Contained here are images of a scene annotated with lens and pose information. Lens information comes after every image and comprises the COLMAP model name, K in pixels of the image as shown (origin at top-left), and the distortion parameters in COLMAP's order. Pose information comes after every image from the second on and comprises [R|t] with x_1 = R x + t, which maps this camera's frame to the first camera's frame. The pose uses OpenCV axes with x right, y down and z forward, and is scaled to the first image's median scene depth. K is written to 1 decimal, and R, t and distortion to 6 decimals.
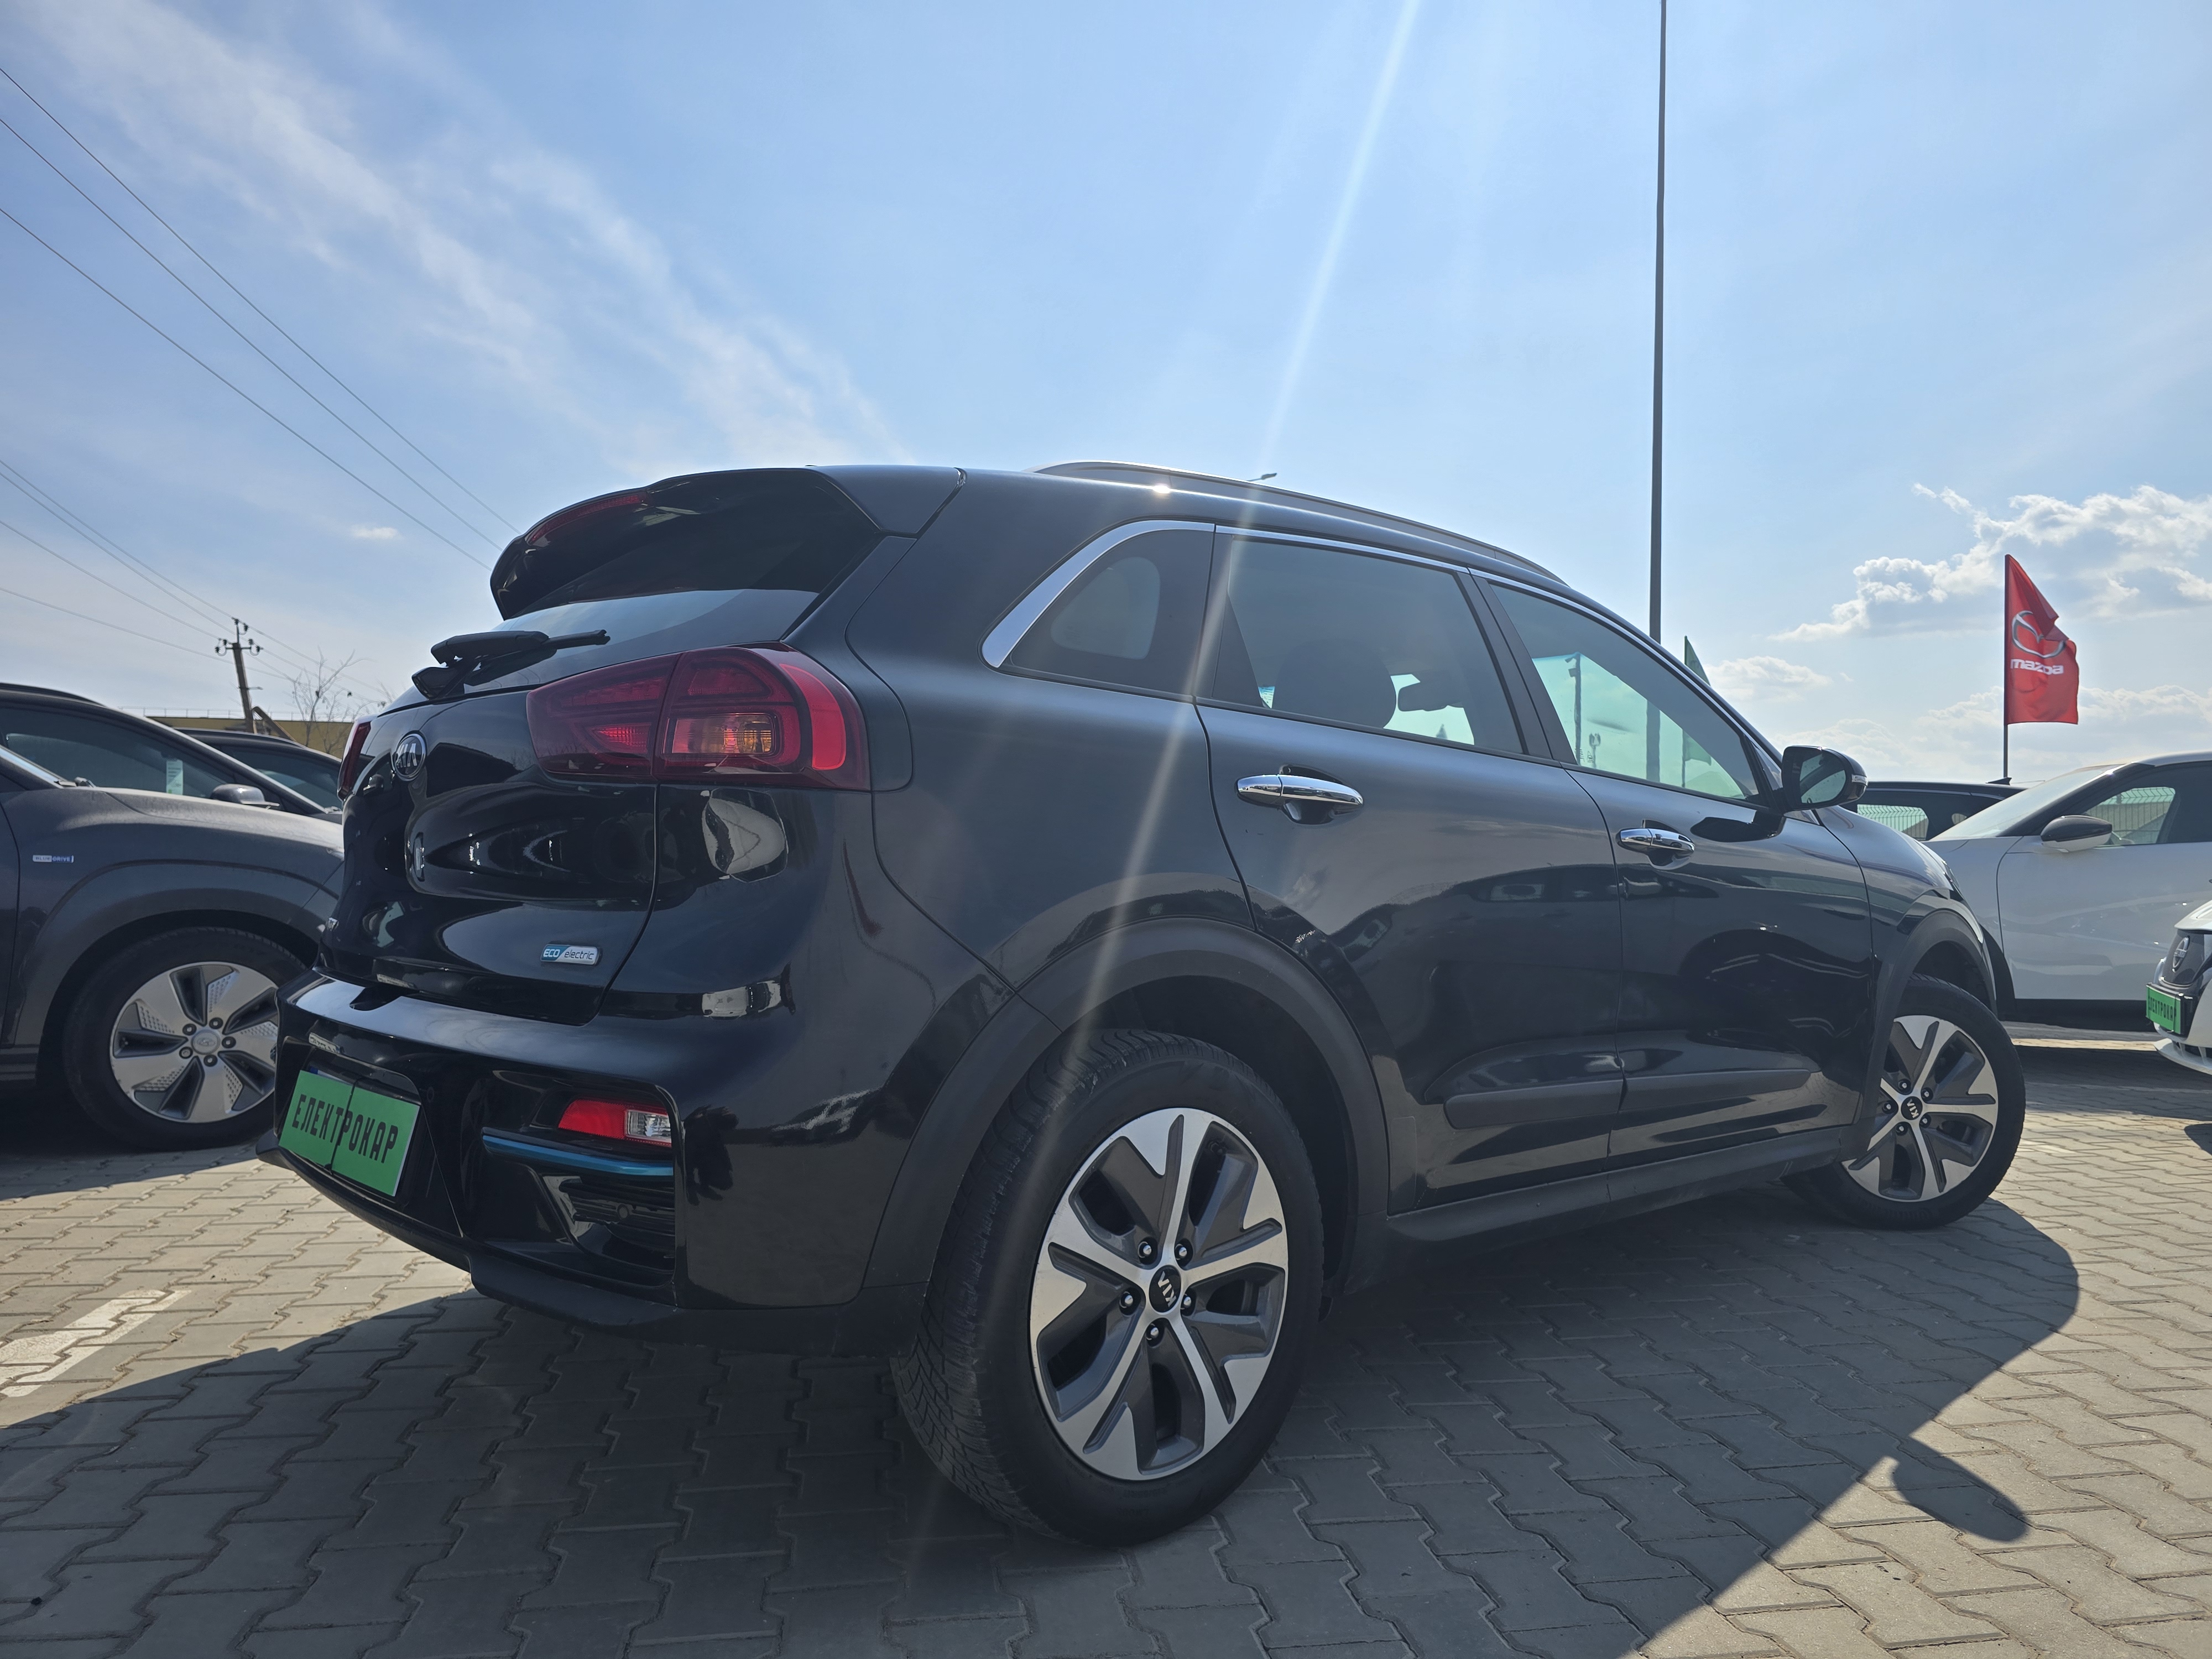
lens RADIAL K [[1493.3, 0, 1125.3], [0, 1493.3, 819.0], [0, 0, 1]] dist [0.049690, -0.044963]
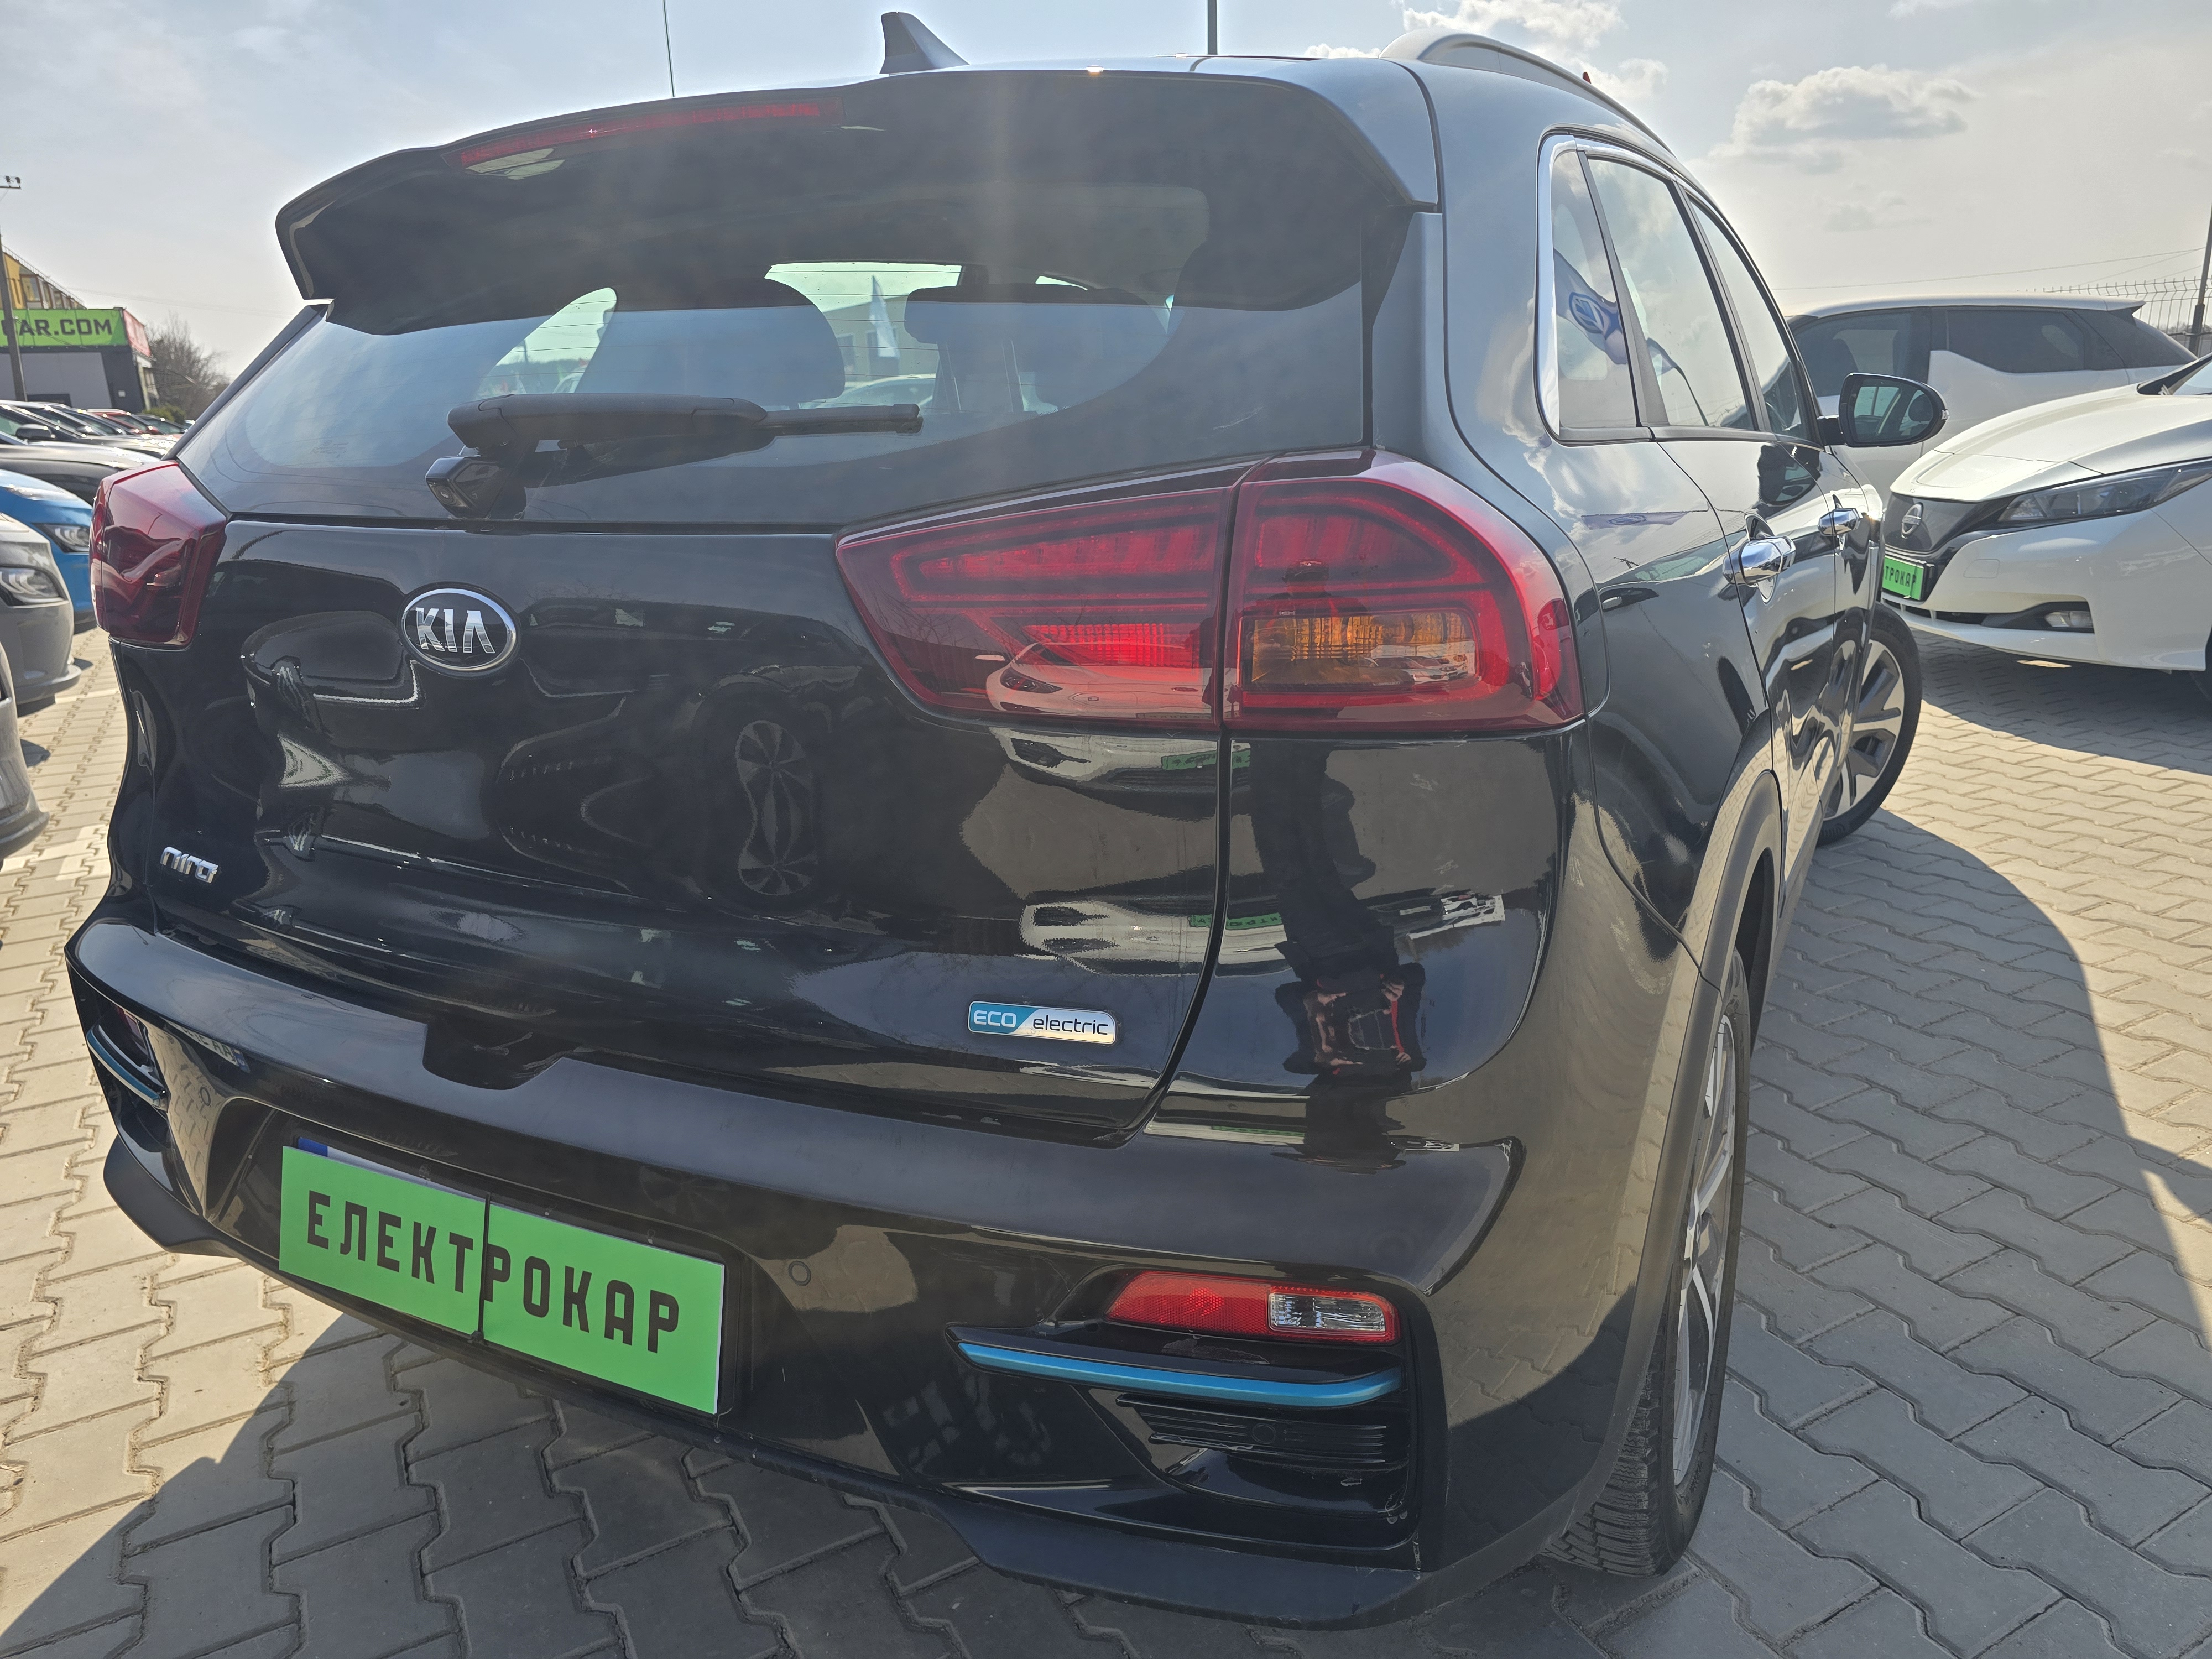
lens RADIAL K [[1493.3, 0, 1125.3], [0, 1493.3, 819.0], [0, 0, 1]] dist [0.049690, -0.044963]
pose [[0.941168, -0.135764, 0.309468, -0.379144], [0.036260, 0.951036, 0.306945, -0.120376], [-0.335987, -0.277666, 0.900008, 0.368665]]
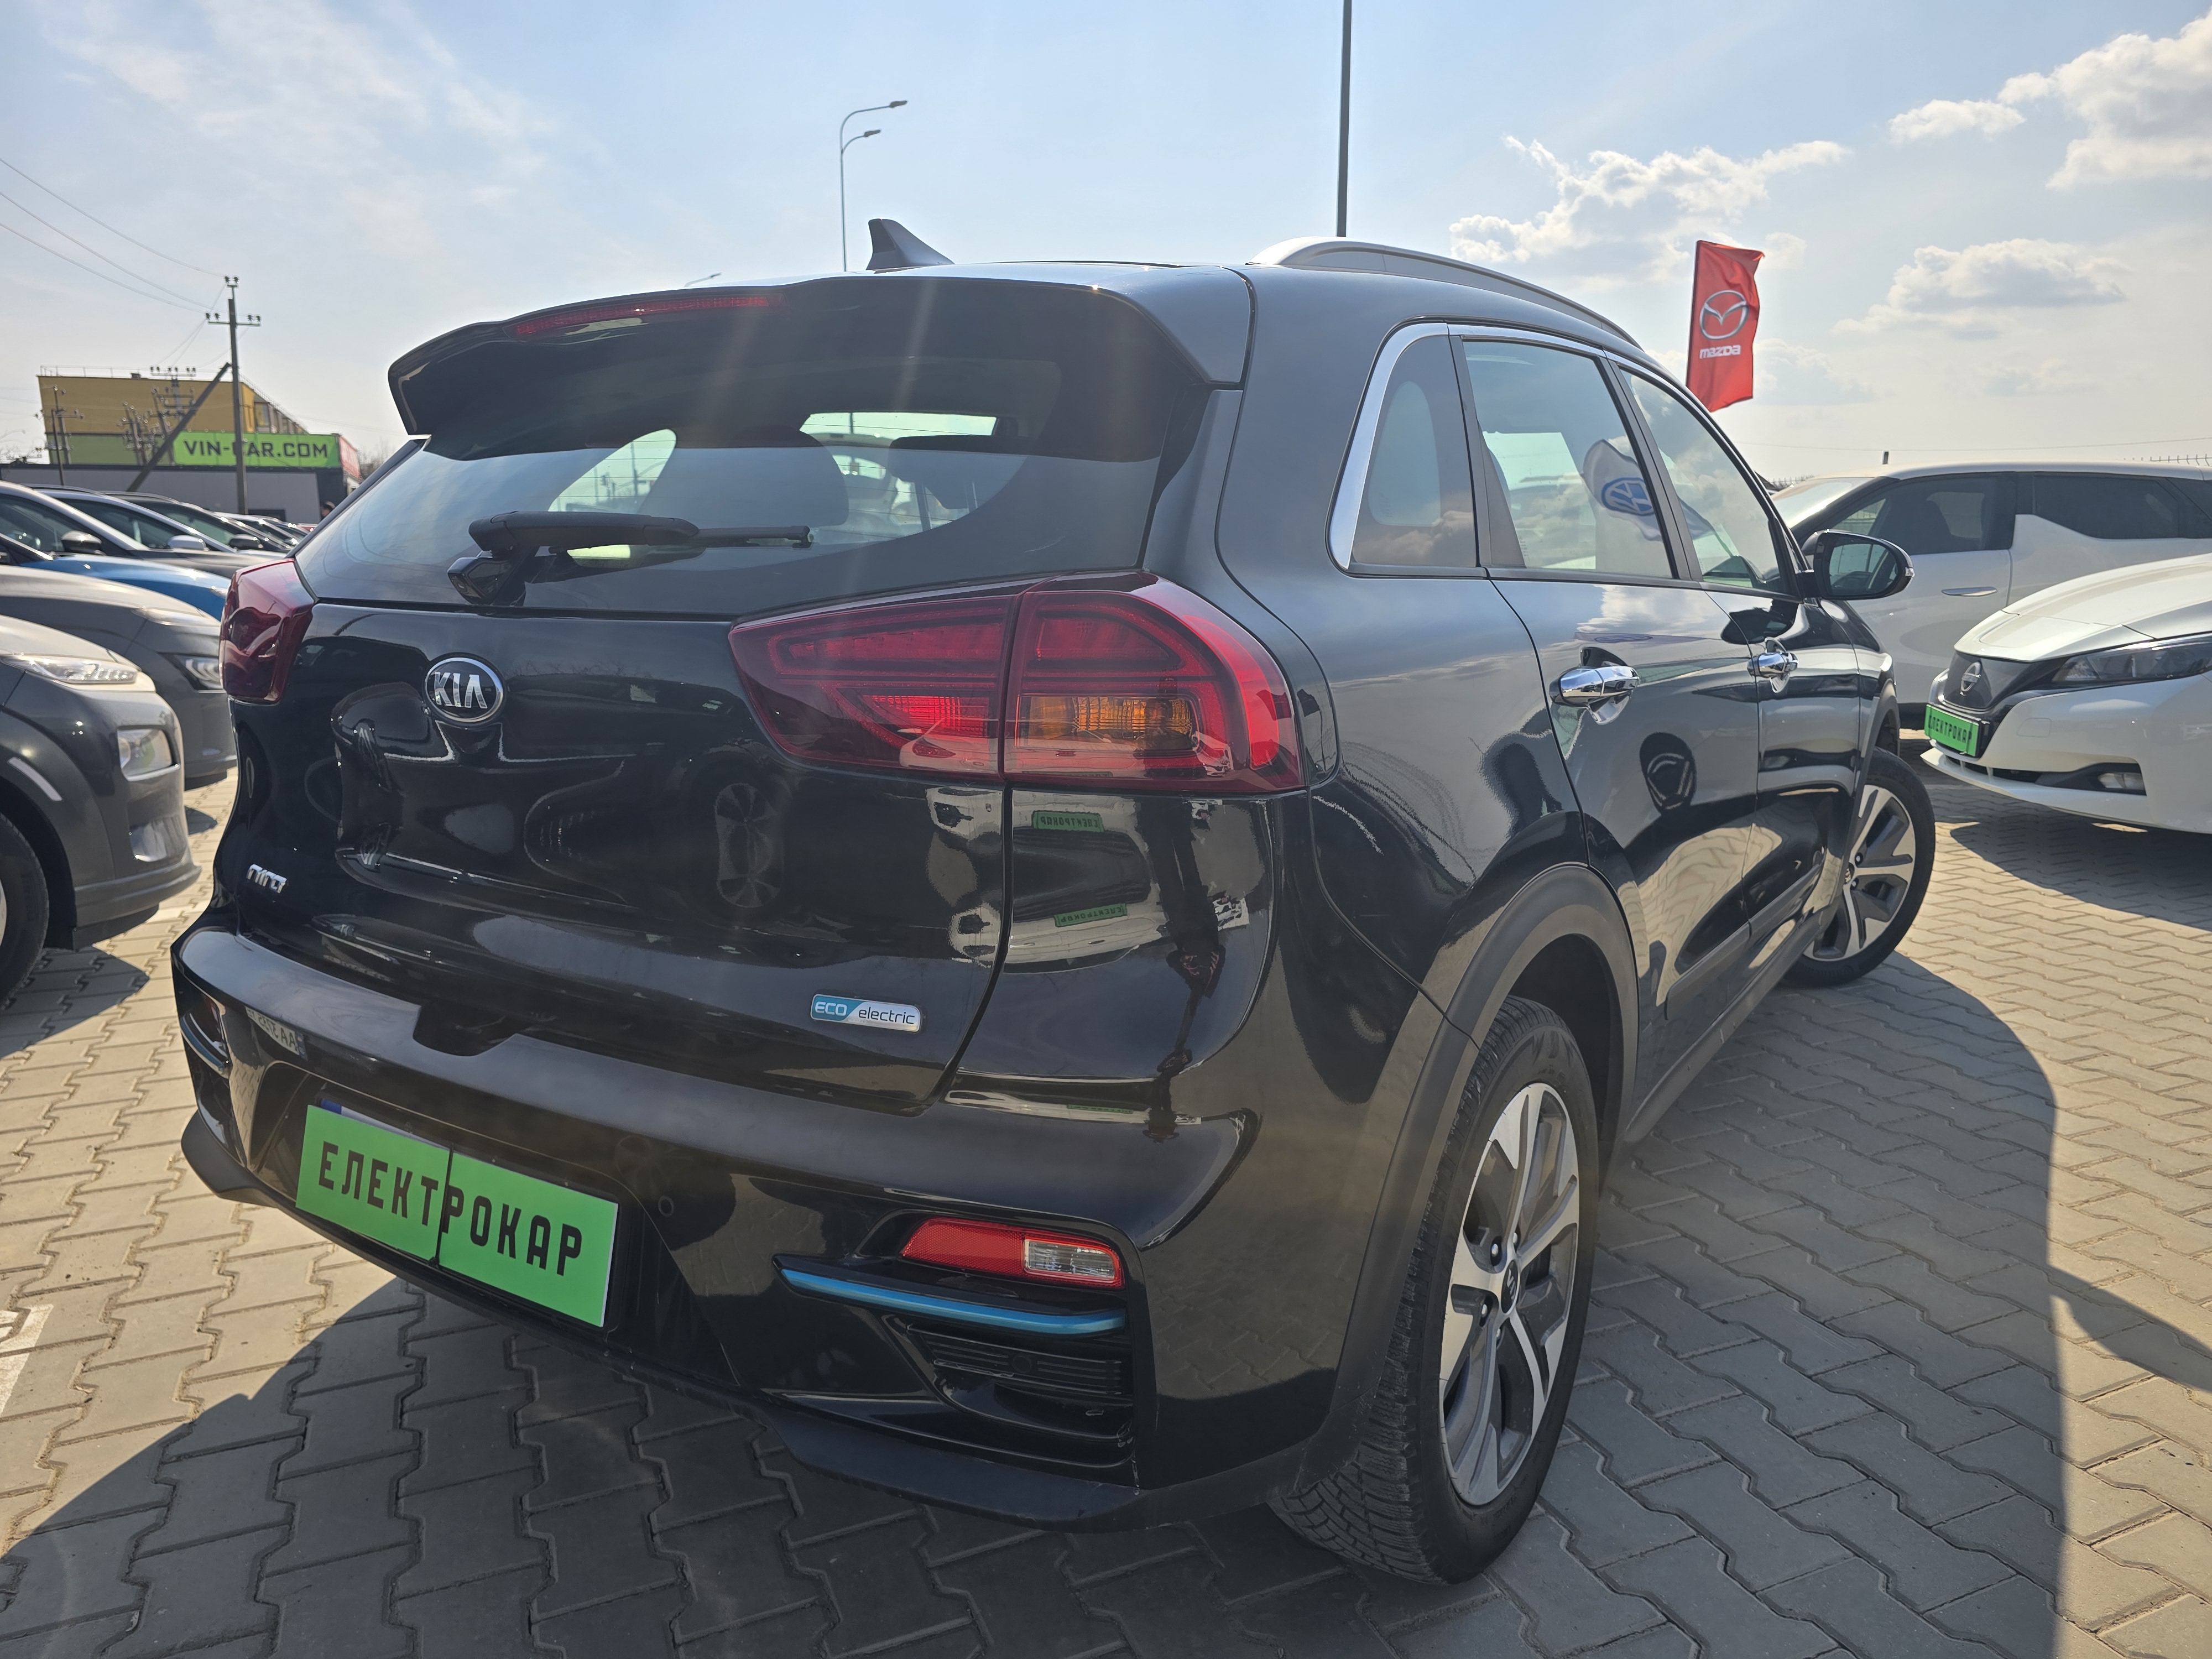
lens RADIAL K [[1491.0, 0, 1105.3], [0, 1491.0, 826.2], [0, 0, 1]] dist [0.058538, -0.057812]
pose [[0.971844, -0.064520, 0.226620, -0.310229], [0.012442, 0.974489, 0.224089, -0.118258], [-0.235297, -0.214960, 0.947854, 0.232002]]
